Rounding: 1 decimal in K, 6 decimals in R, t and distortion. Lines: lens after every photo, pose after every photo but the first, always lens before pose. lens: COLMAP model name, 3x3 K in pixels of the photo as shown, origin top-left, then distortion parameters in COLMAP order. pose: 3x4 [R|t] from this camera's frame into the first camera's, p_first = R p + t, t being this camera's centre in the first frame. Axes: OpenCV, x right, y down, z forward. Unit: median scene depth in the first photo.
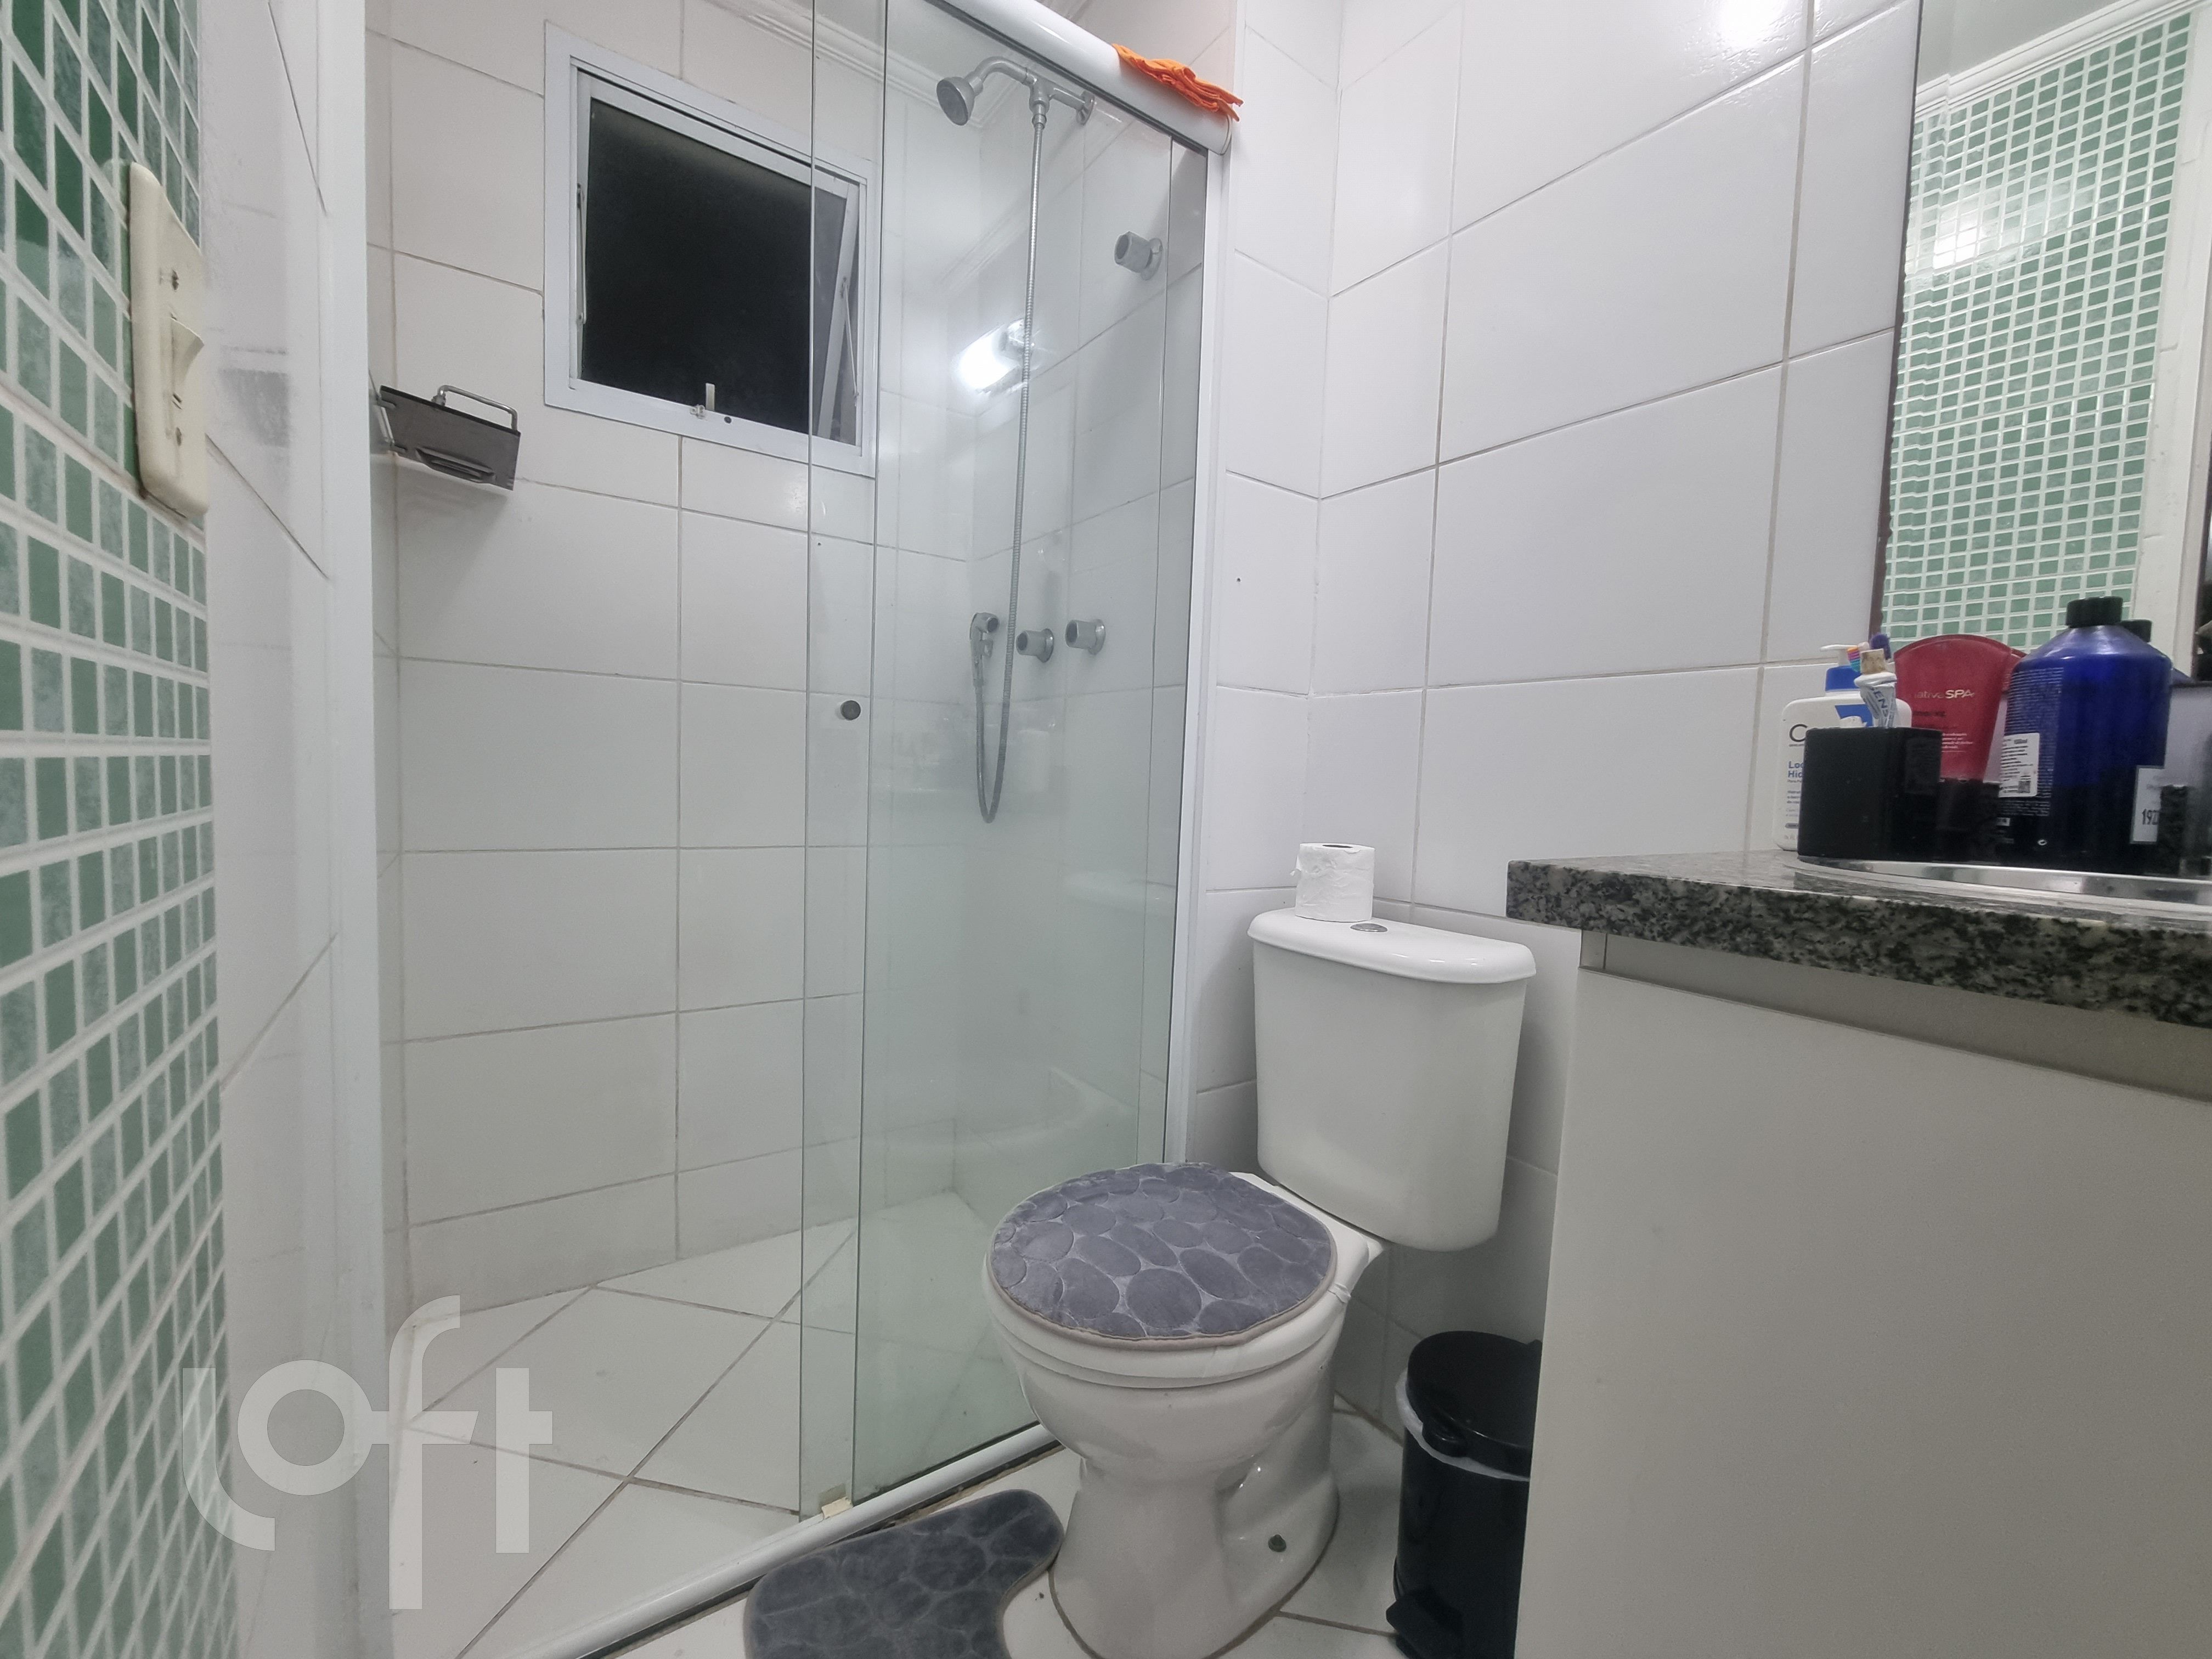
lens RADIAL K [[890.9, 0, 1096.8], [0, 890.9, 832.1], [0, 0, 1]] dist [-0.002372, -0.000849]
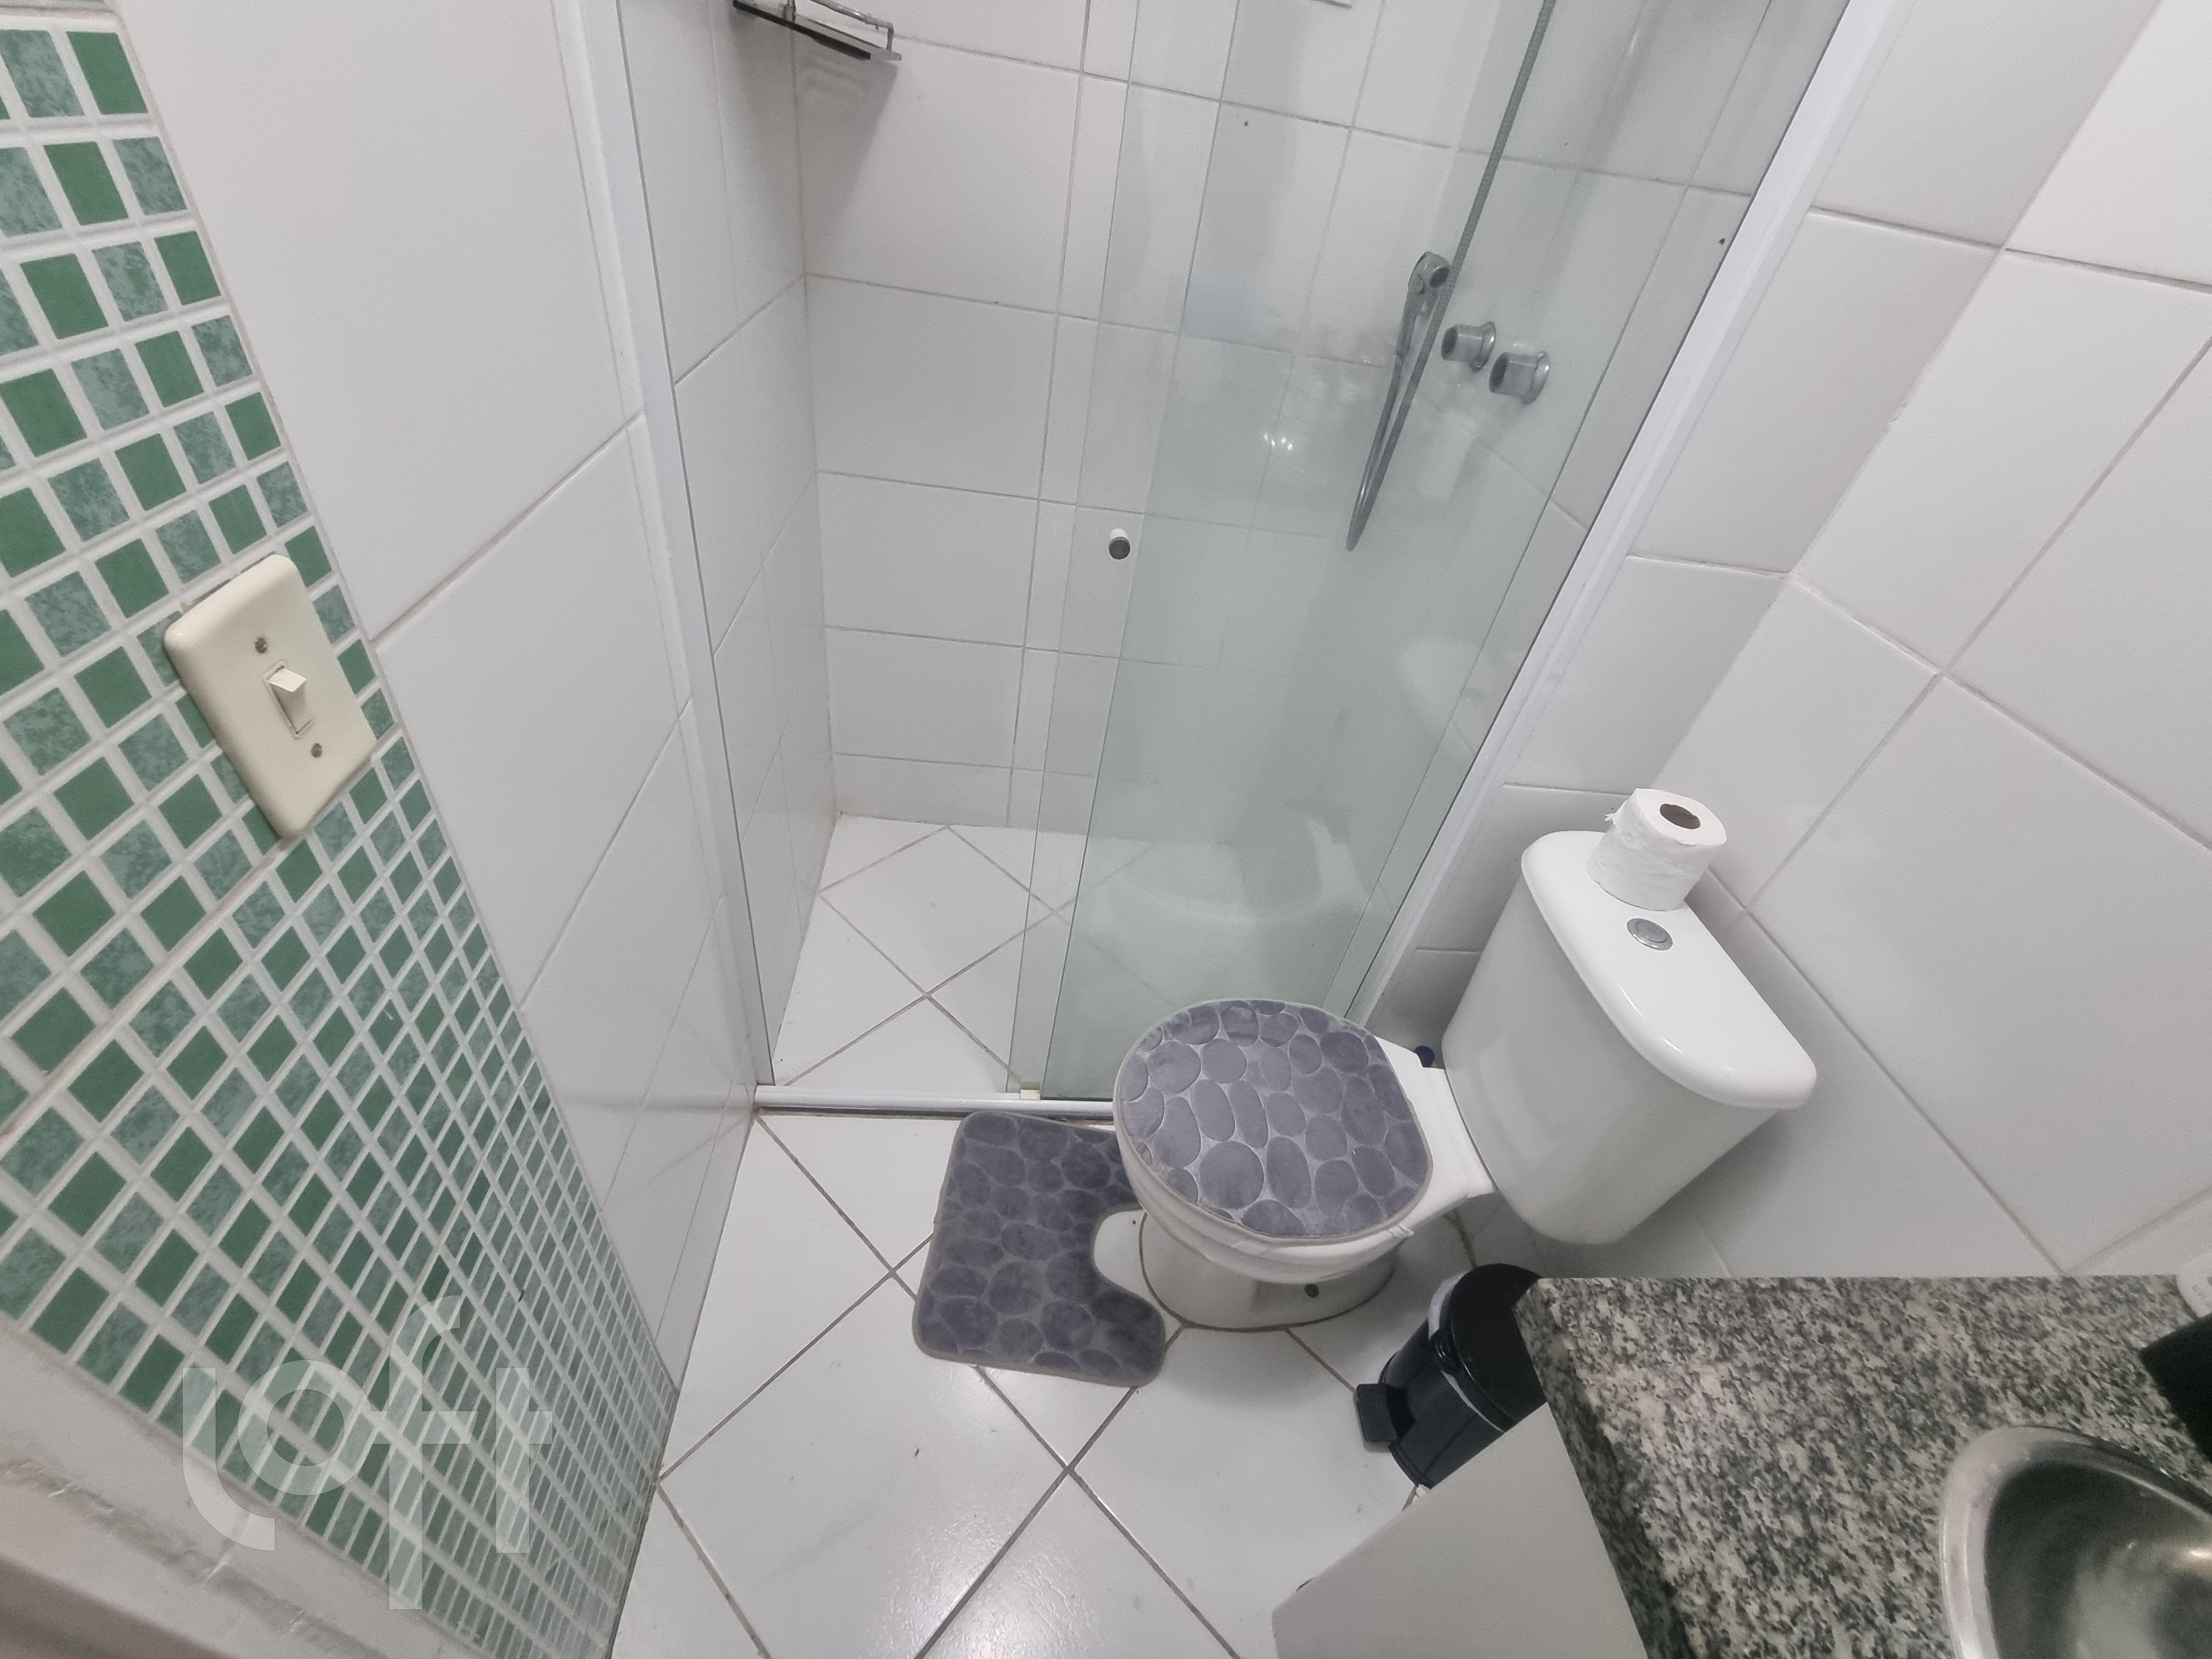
lens RADIAL K [[890.9, 0, 1106.8], [0, 890.9, 828.0], [0, 0, 1]] dist [-0.002372, -0.000849]
pose [[0.858750, 0.387556, -0.335184, 0.118975], [-0.150650, 0.816209, 0.557770, -0.386189], [0.489747, -0.428490, 0.759305, 0.175337]]
